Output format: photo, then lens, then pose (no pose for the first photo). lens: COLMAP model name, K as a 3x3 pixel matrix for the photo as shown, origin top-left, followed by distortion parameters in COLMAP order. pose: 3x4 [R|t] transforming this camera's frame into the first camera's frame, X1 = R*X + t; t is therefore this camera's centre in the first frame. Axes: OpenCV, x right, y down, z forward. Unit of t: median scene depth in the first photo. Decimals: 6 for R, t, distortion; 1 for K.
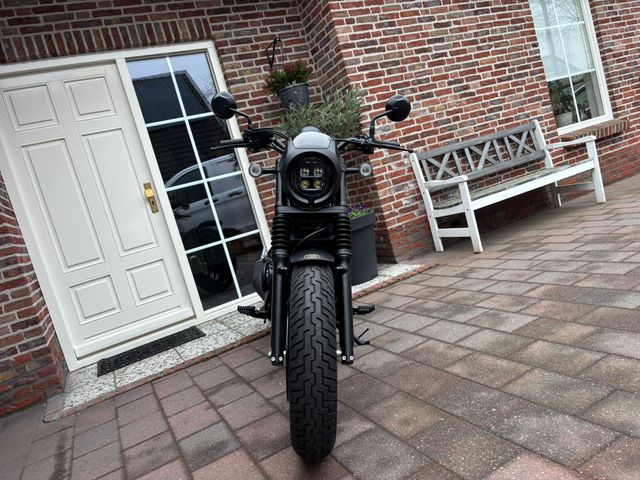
lens RADIAL K [[490.0, 0, 324.5], [0, 490.0, 240.1], [0, 0, 1]] dist [0.032920, -0.046699]
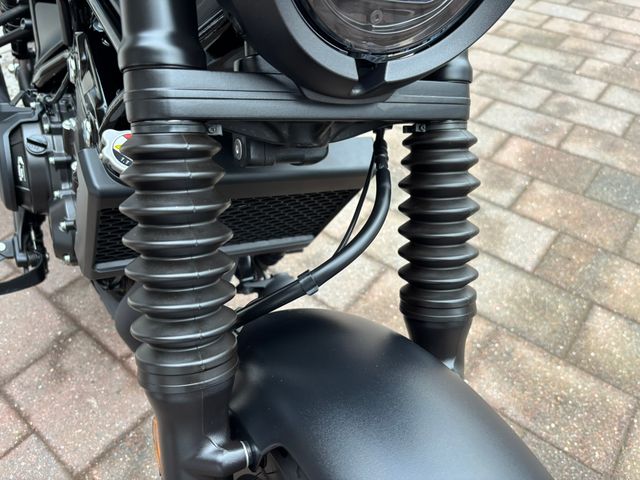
lens RADIAL K [[490.0, 0, 323.1], [0, 490.0, 240.1], [0, 0, 1]] dist [0.032920, -0.046699]
pose [[0.877414, -0.096843, 0.469858, -0.060210], [-0.177691, 0.844147, 0.505808, -0.052573], [-0.445613, -0.527293, 0.723458, 0.397809]]
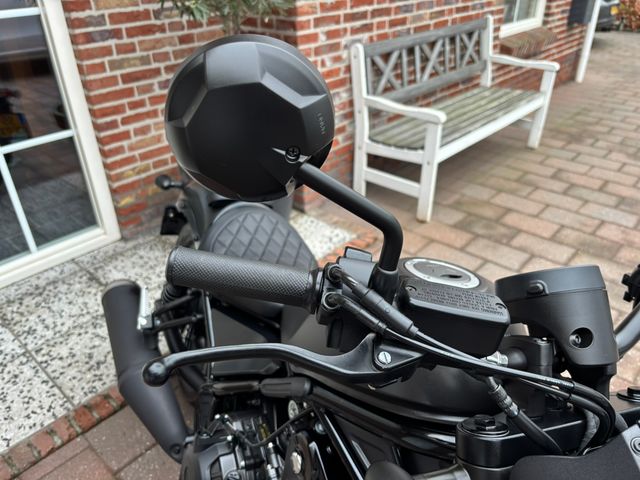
lens RADIAL K [[490.0, 0, 326.1], [0, 490.0, 237.6], [0, 0, 1]] dist [0.032920, -0.046699]
pose [[0.899917, 0.039424, 0.434275, -0.128348], [-0.193686, 0.928411, 0.317078, -0.152334], [-0.390685, -0.369457, 0.843129, 0.437715]]
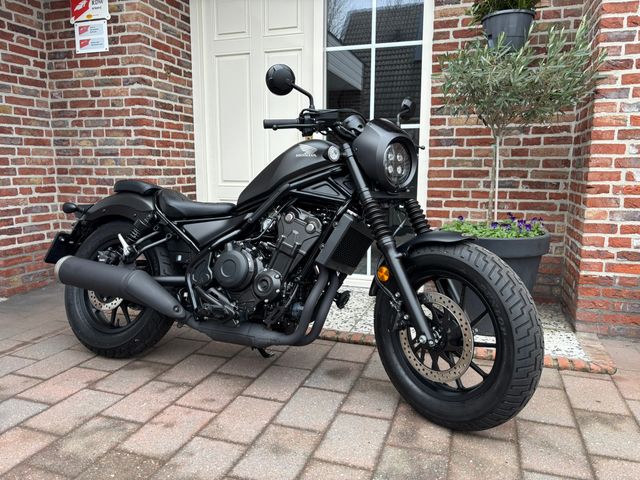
lens RADIAL K [[490.0, 0, 318.5], [0, 490.0, 239.3], [0, 0, 1]] dist [0.032920, -0.046699]
pose [[0.674897, 0.367849, -0.639689, 0.303235], [-0.267362, 0.929885, 0.252647, -0.137747], [0.687773, 0.000518, 0.725926, 0.366995]]
